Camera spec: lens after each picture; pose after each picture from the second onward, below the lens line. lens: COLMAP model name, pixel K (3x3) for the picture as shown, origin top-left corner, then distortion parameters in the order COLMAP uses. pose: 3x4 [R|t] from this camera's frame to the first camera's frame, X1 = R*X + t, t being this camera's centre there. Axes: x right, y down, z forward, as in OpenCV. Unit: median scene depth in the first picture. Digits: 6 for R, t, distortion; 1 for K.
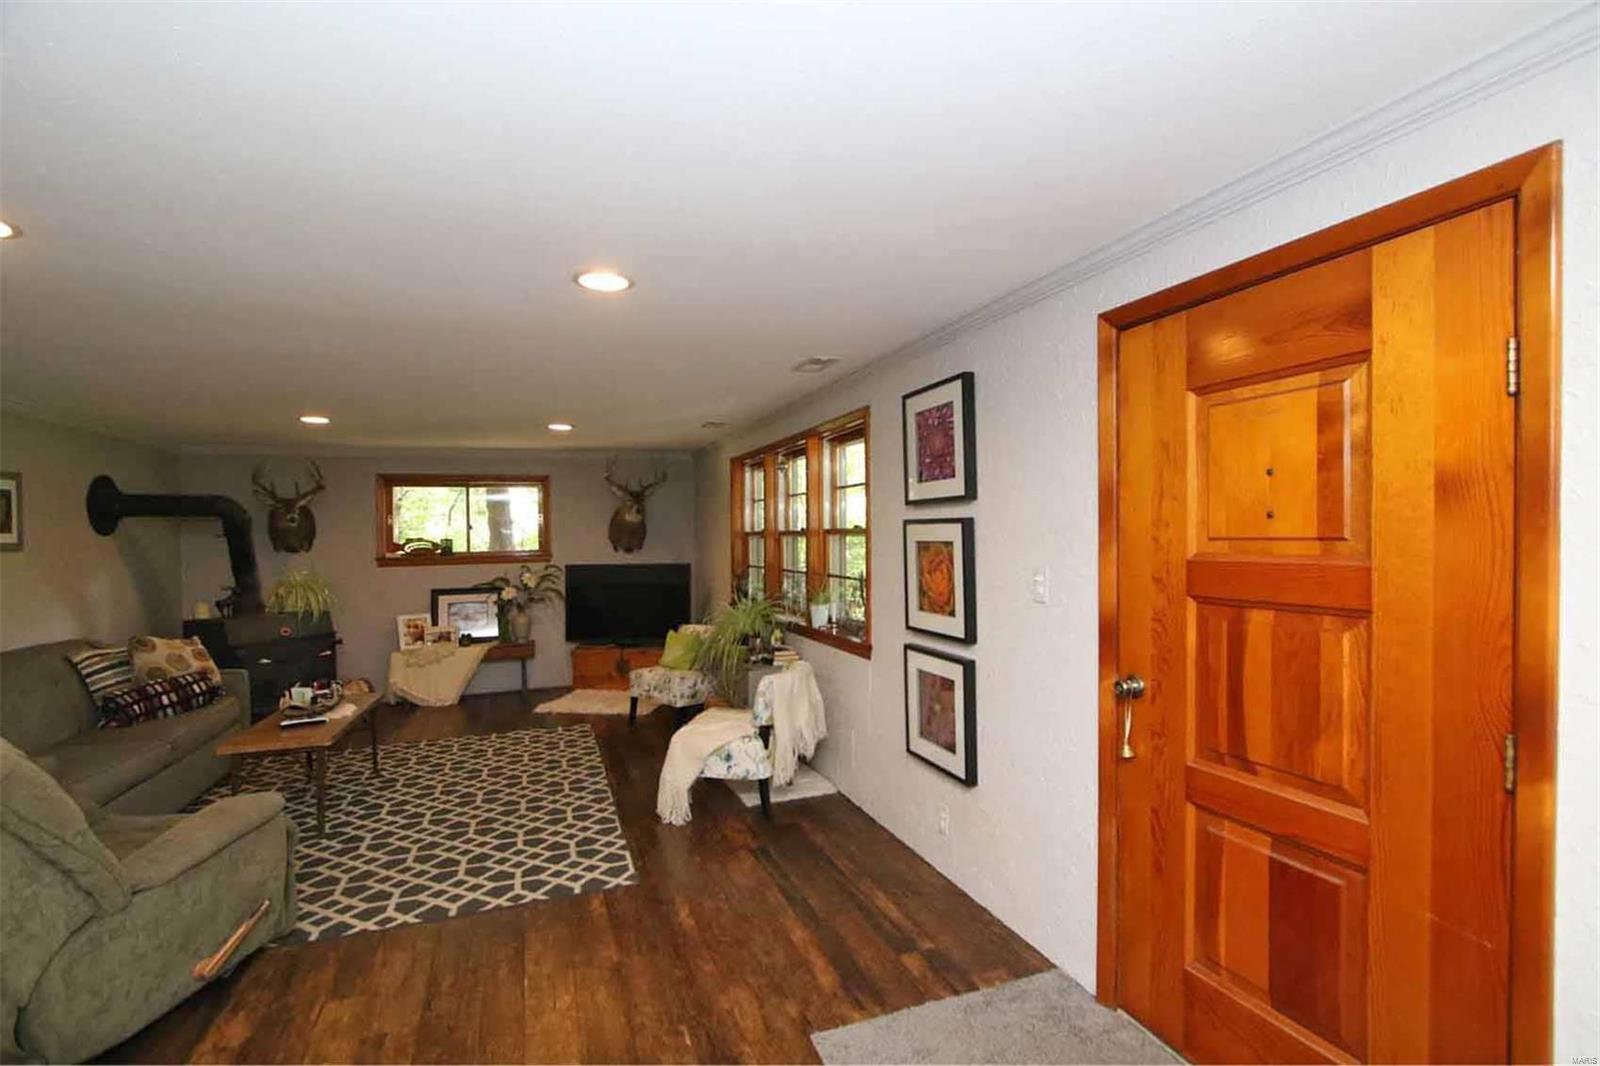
lens RADIAL K [[725.3, 0, 794.2], [0, 725.3, 543.7], [0, 0, 1]] dist [-0.000482, -0.009153]
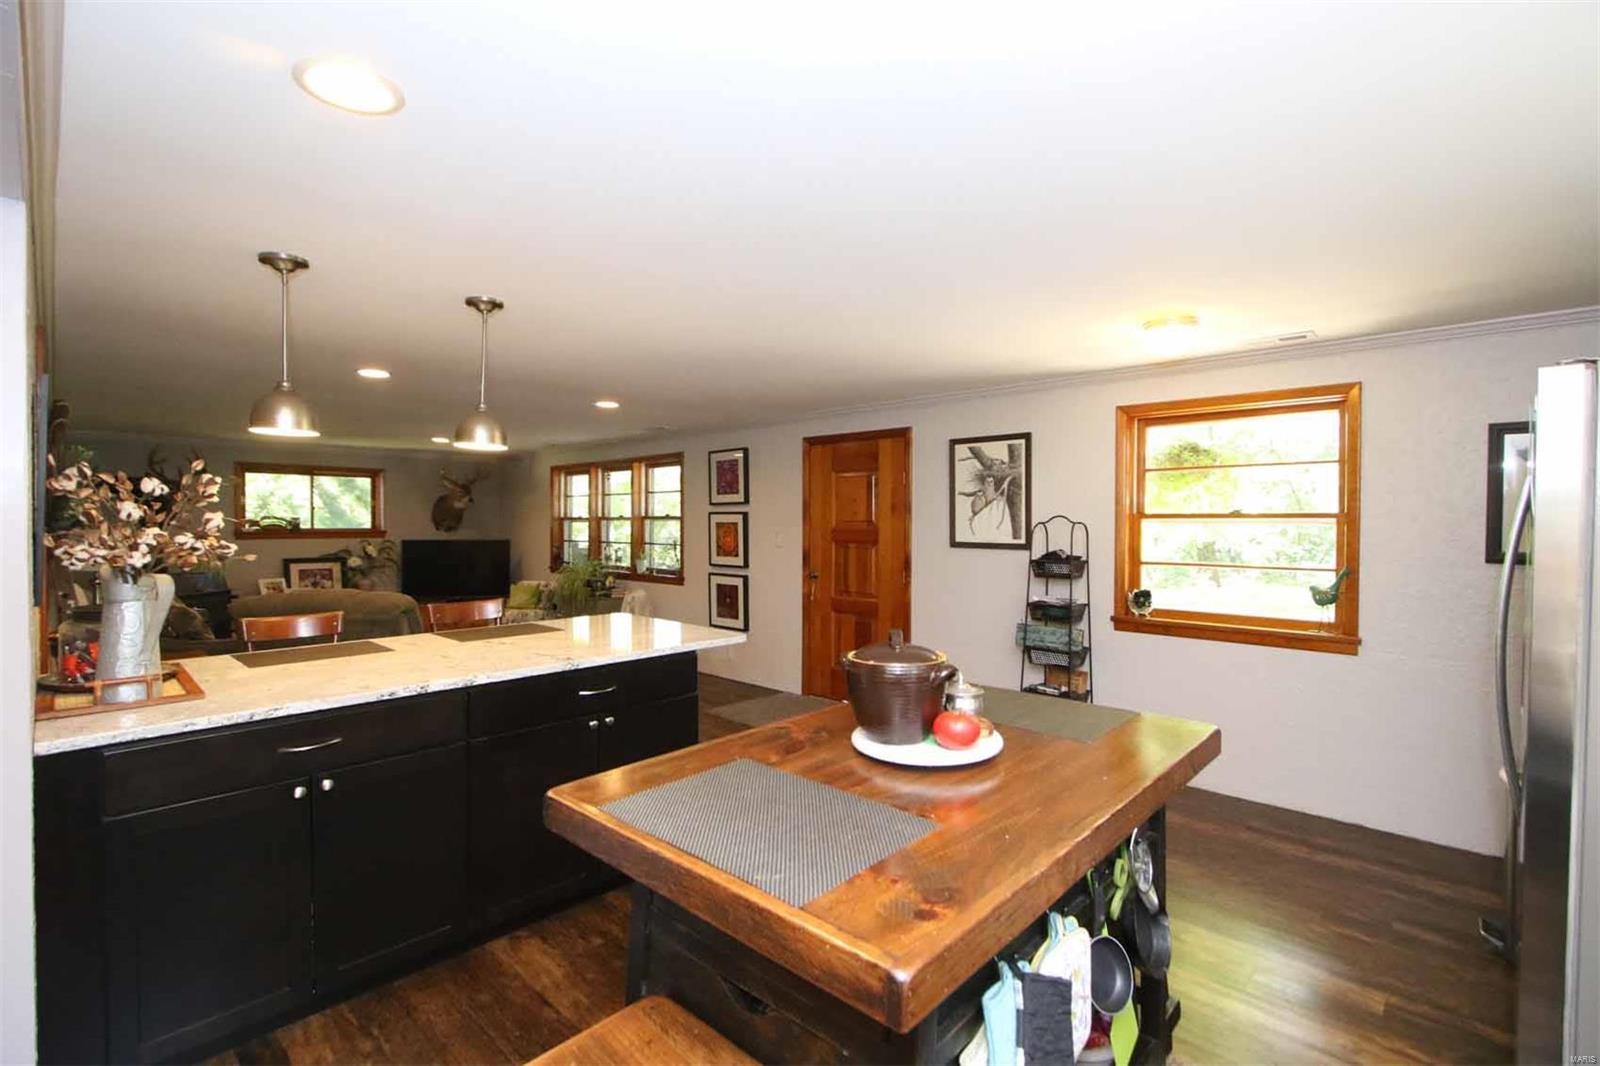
lens RADIAL K [[720.1, 0, 800.0], [0, 720.1, 533.0], [0, 0, 1]] dist [0.001067, 0.000074]
pose [[0.891580, 0.015405, 0.452600, -0.395125], [-0.012314, 0.999876, -0.009775, 0.031009], [-0.452695, 0.003142, 0.891660, -0.680797]]
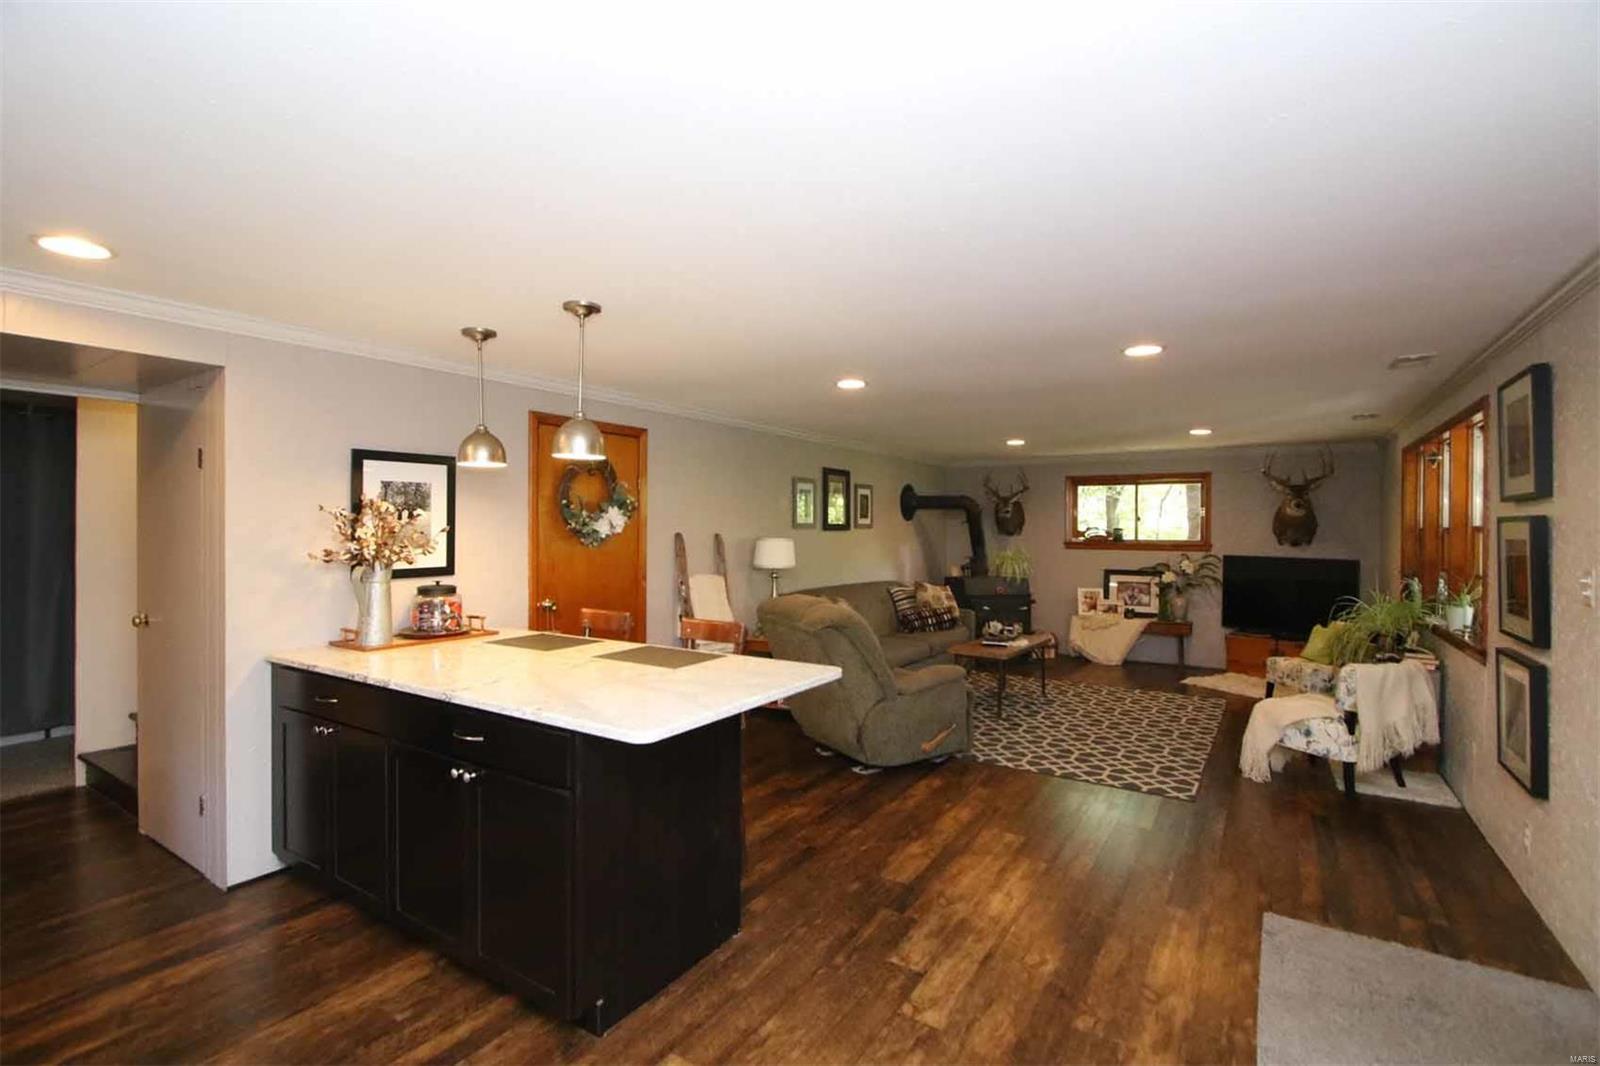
lens RADIAL K [[720.1, 0, 800.0], [0, 720.1, 533.0], [0, 0, 1]] dist [0.001067, 0.000074]
pose [[0.596113, 0.029245, -0.802368, 0.245824], [-0.030541, 0.999439, 0.013738, 0.001645], [0.802320, 0.016316, 0.596672, -0.207712]]
